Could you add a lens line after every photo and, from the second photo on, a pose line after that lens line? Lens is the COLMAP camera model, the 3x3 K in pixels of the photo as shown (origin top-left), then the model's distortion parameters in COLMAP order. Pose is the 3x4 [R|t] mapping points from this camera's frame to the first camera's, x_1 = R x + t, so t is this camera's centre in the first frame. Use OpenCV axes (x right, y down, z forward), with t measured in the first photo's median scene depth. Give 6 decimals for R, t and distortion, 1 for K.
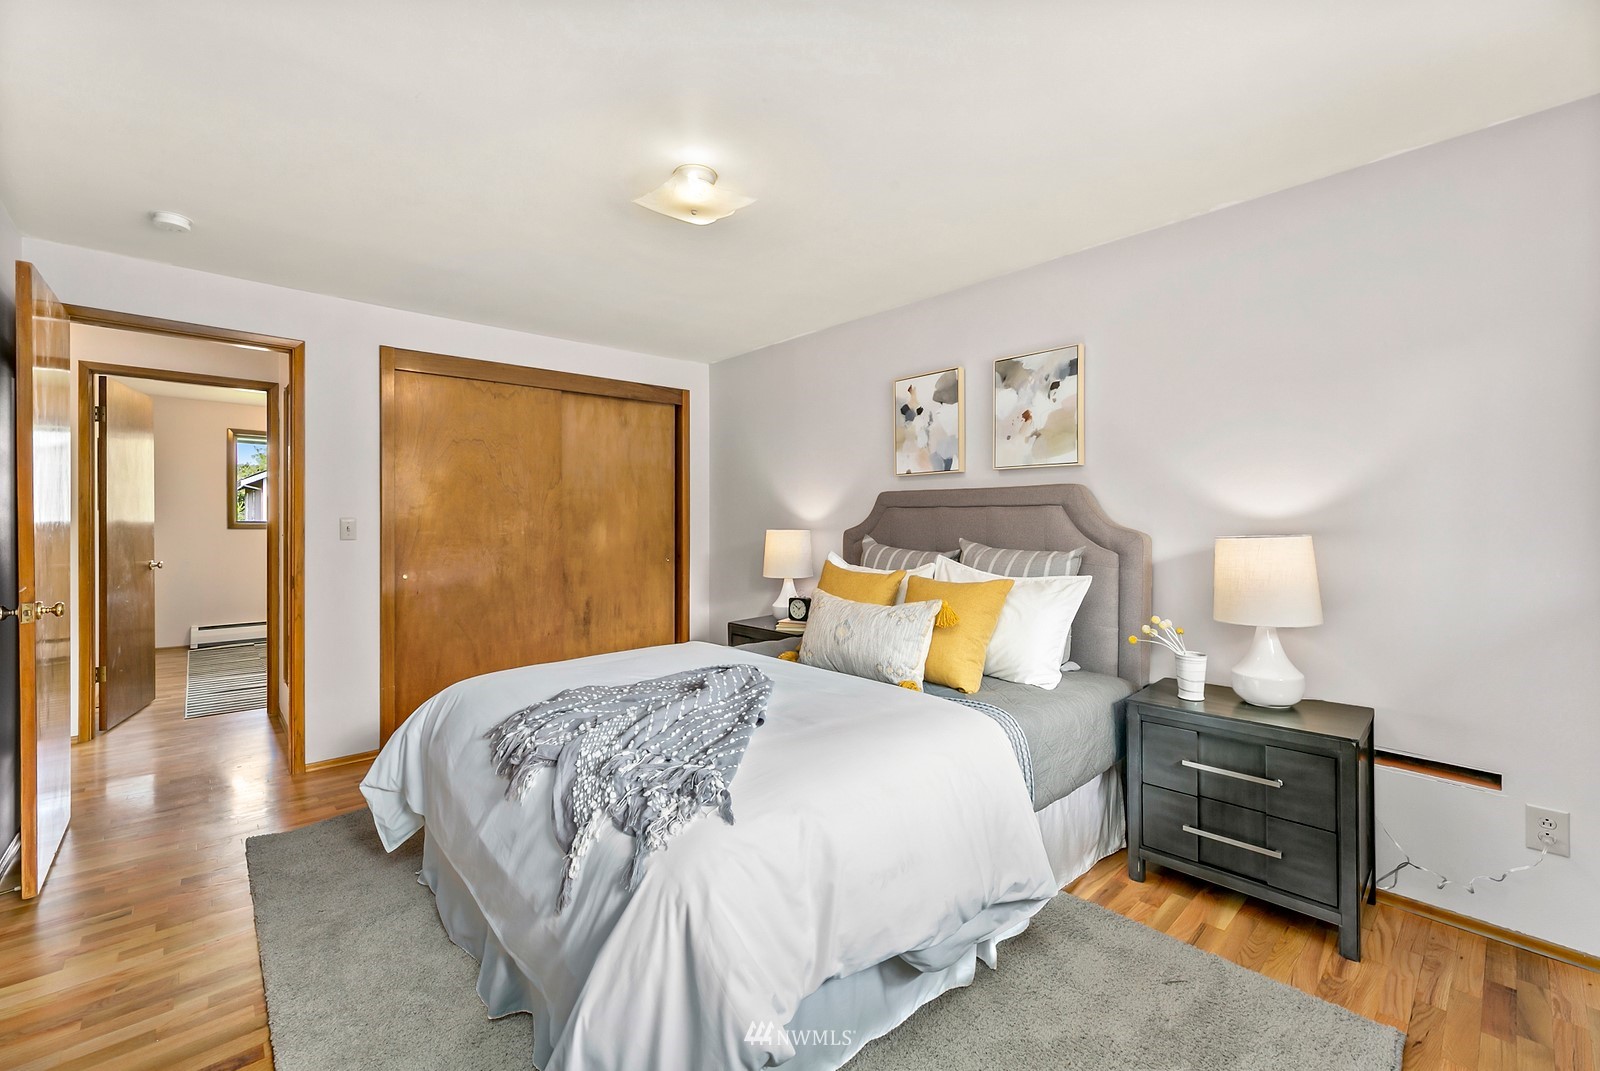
lens RADIAL K [[638.2, 0, 793.3], [0, 638.2, 526.4], [0, 0, 1]] dist [0.001455, 0.000315]
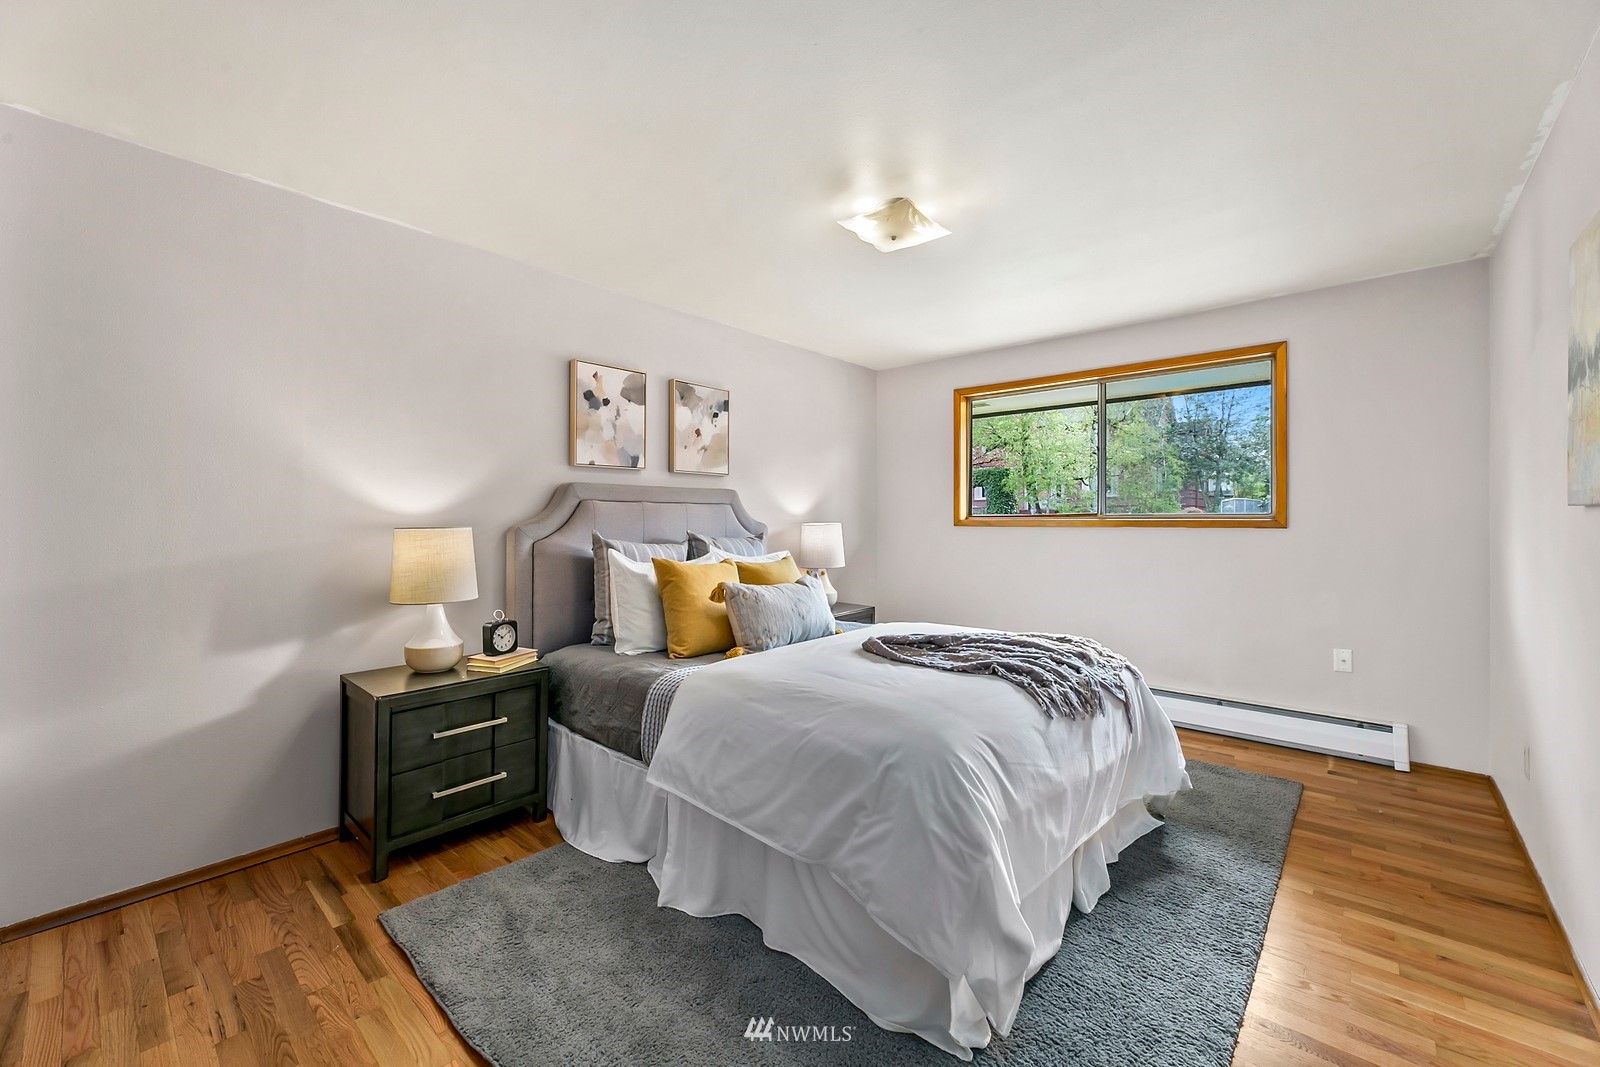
lens RADIAL K [[638.2, 0, 794.2], [0, 638.2, 525.5], [0, 0, 1]] dist [0.001455, 0.000315]
pose [[-0.098796, -0.023996, 0.994818, -0.837271], [-0.001400, 0.999712, 0.023975, -0.017342], [-0.995107, 0.000976, -0.098801, 0.847539]]
